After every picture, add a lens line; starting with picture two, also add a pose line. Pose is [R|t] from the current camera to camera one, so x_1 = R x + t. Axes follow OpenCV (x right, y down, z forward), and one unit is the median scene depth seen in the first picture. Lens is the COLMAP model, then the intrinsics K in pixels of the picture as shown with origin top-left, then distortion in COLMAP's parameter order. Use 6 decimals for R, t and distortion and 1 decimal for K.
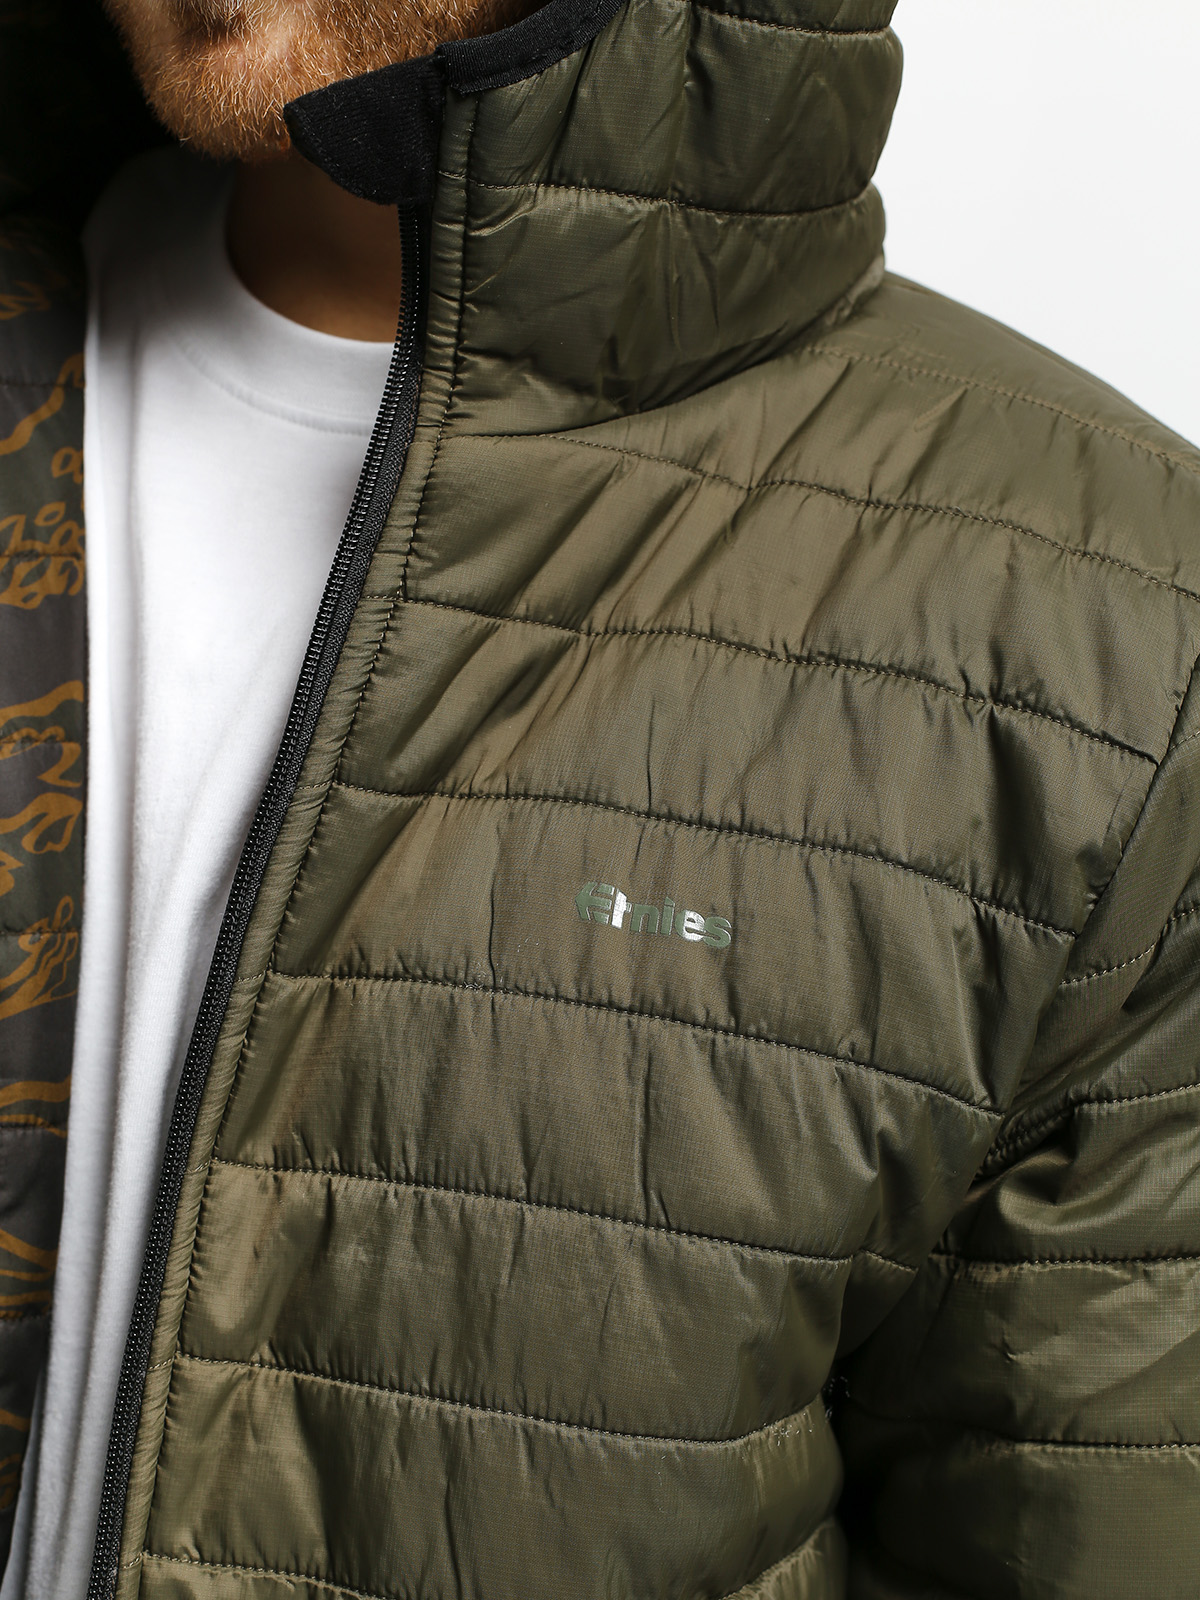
lens RADIAL K [[2206.1, 0, 600.0], [0, 2206.1, 800.0], [0, 0, 1]] dist [-0.185704, 1.106779]
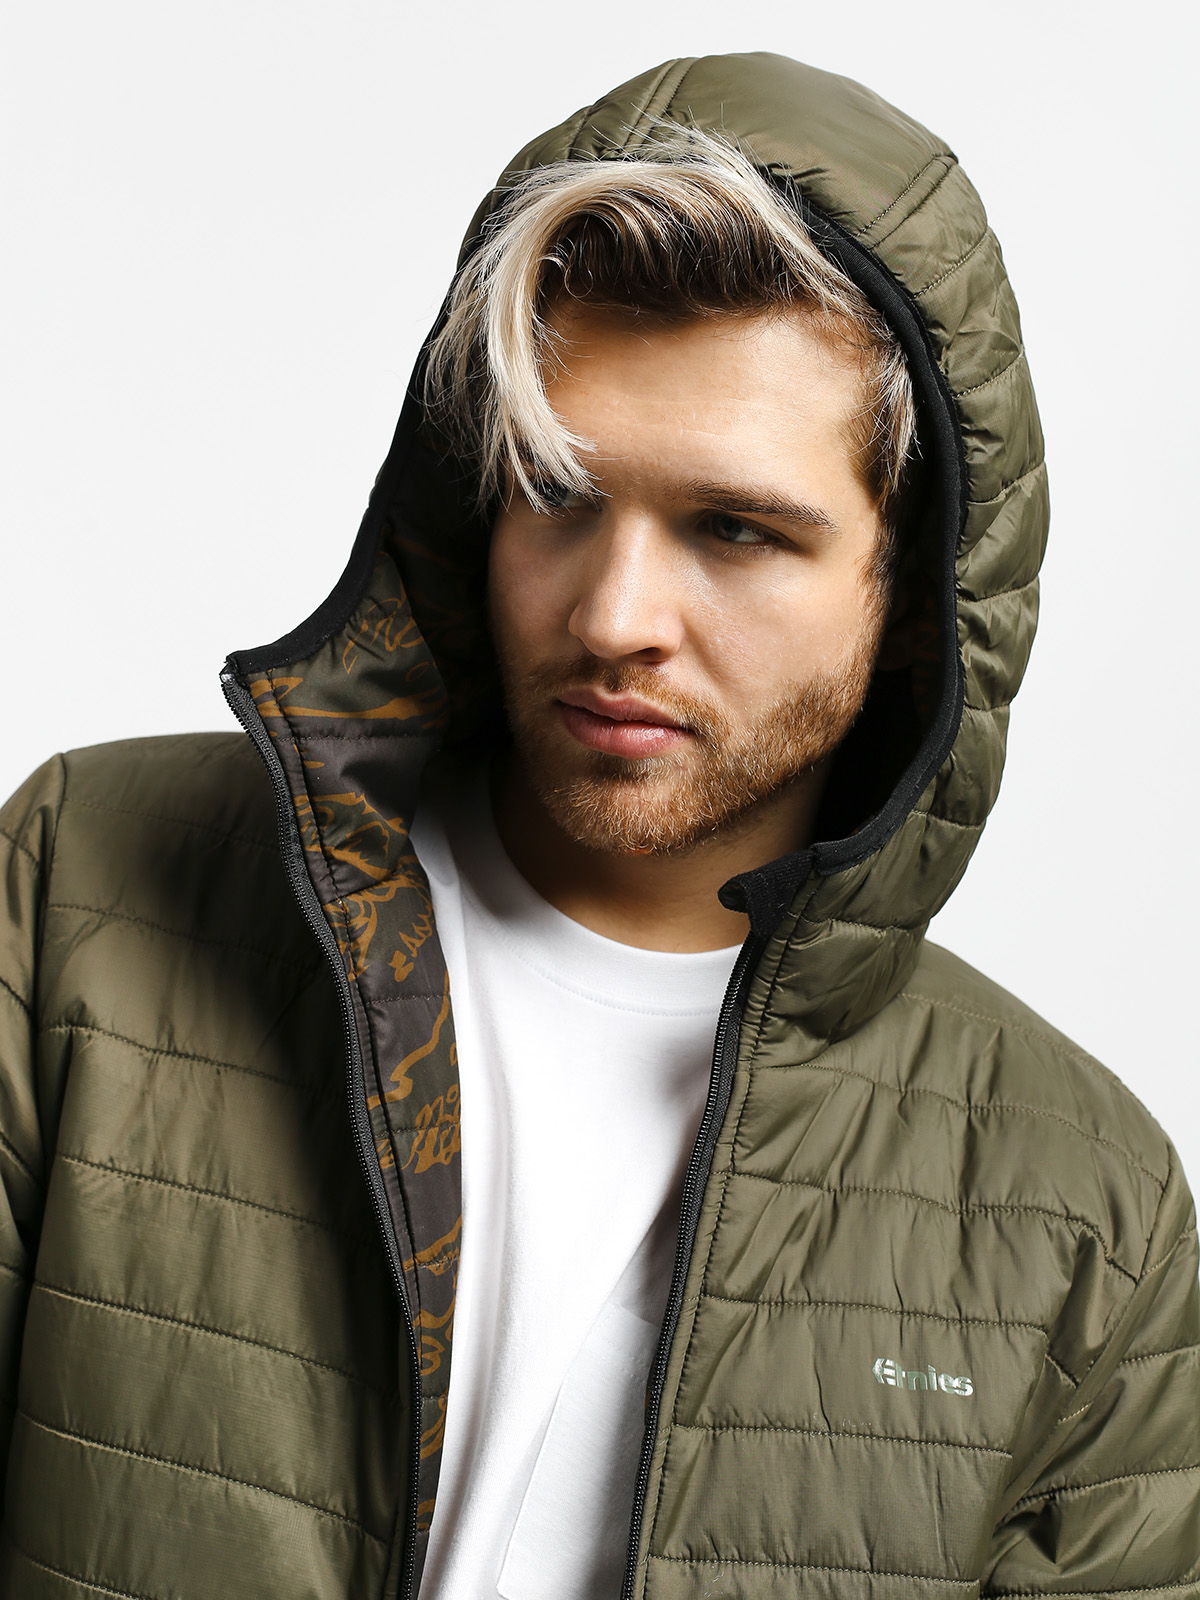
lens RADIAL K [[2206.1, 0, 600.0], [0, 2206.1, 800.0], [0, 0, 1]] dist [-0.185704, 1.106779]
pose [[0.942590, 0.052391, 0.329818, -0.712033], [0.004245, 0.985658, -0.168702, -0.091174], [-0.333926, 0.160417, 0.928849, -0.453510]]
